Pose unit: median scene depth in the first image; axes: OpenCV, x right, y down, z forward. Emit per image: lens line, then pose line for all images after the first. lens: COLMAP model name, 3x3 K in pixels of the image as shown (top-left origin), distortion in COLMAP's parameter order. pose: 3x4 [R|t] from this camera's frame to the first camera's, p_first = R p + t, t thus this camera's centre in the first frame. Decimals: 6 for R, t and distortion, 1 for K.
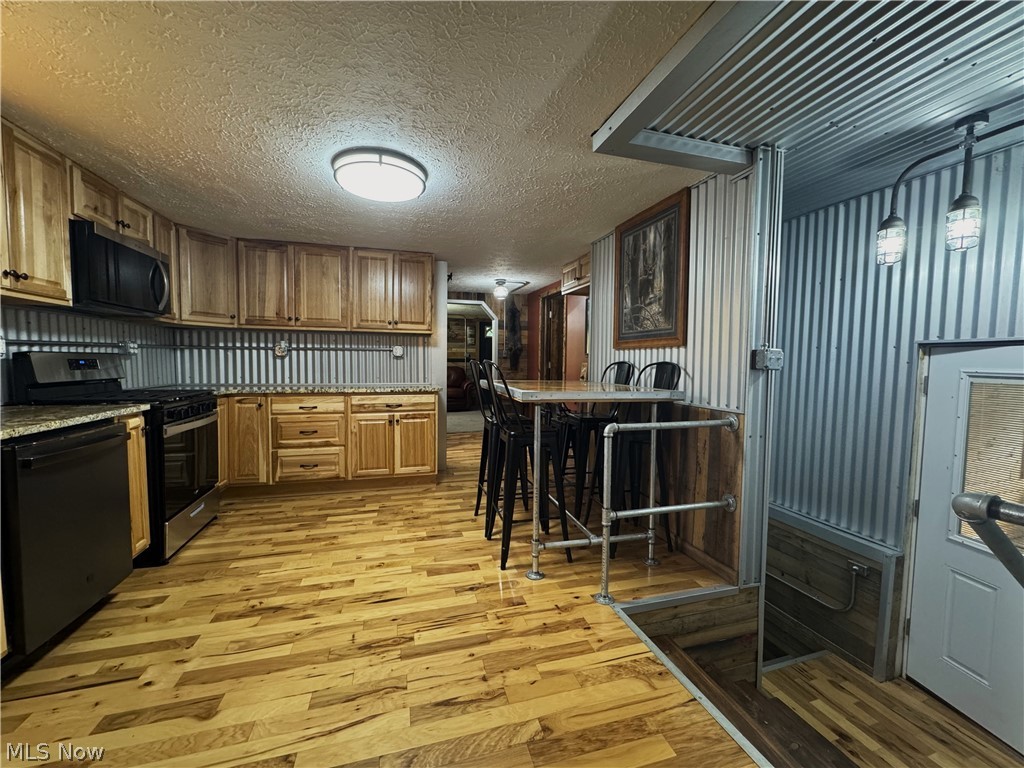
lens RADIAL K [[408.3, 0, 510.4], [0, 408.3, 384.5], [0, 0, 1]] dist [-0.002408, -0.000017]
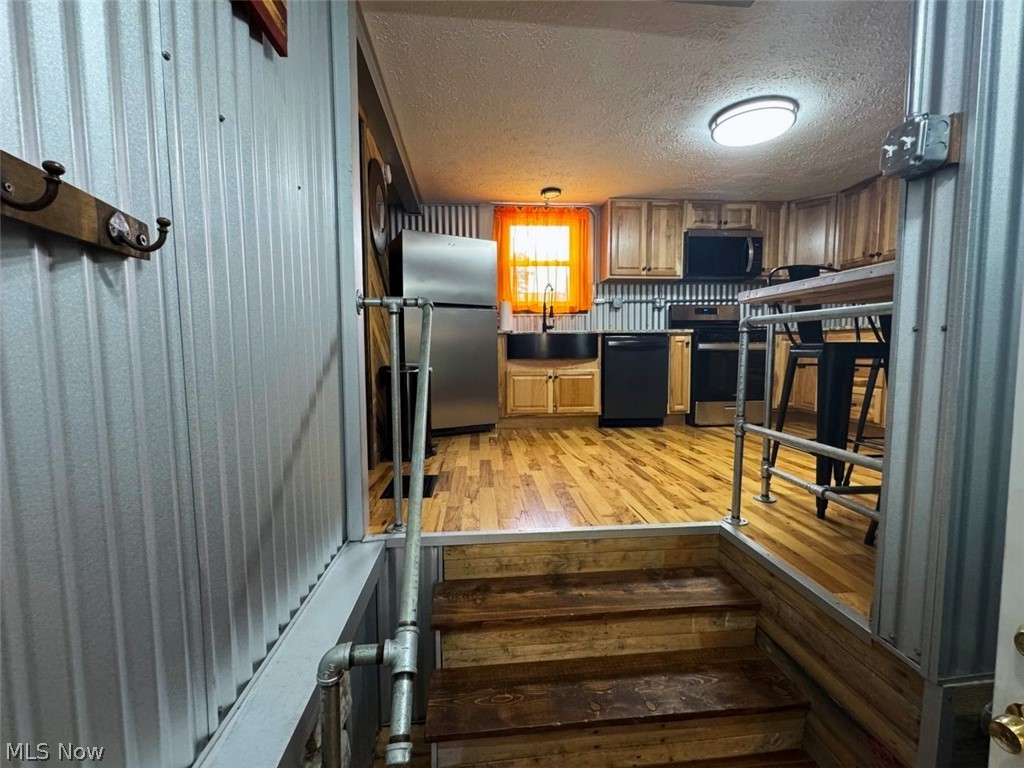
lens RADIAL K [[445.2, 0, 513.0], [0, 445.2, 384.0], [0, 0, 1]] dist [0.000366, 0.000028]
pose [[-0.192788, 0.068403, -0.978853, 1.350414], [-0.052804, 0.995399, 0.079959, 0.203631], [0.979819, 0.067103, -0.188289, 0.764062]]
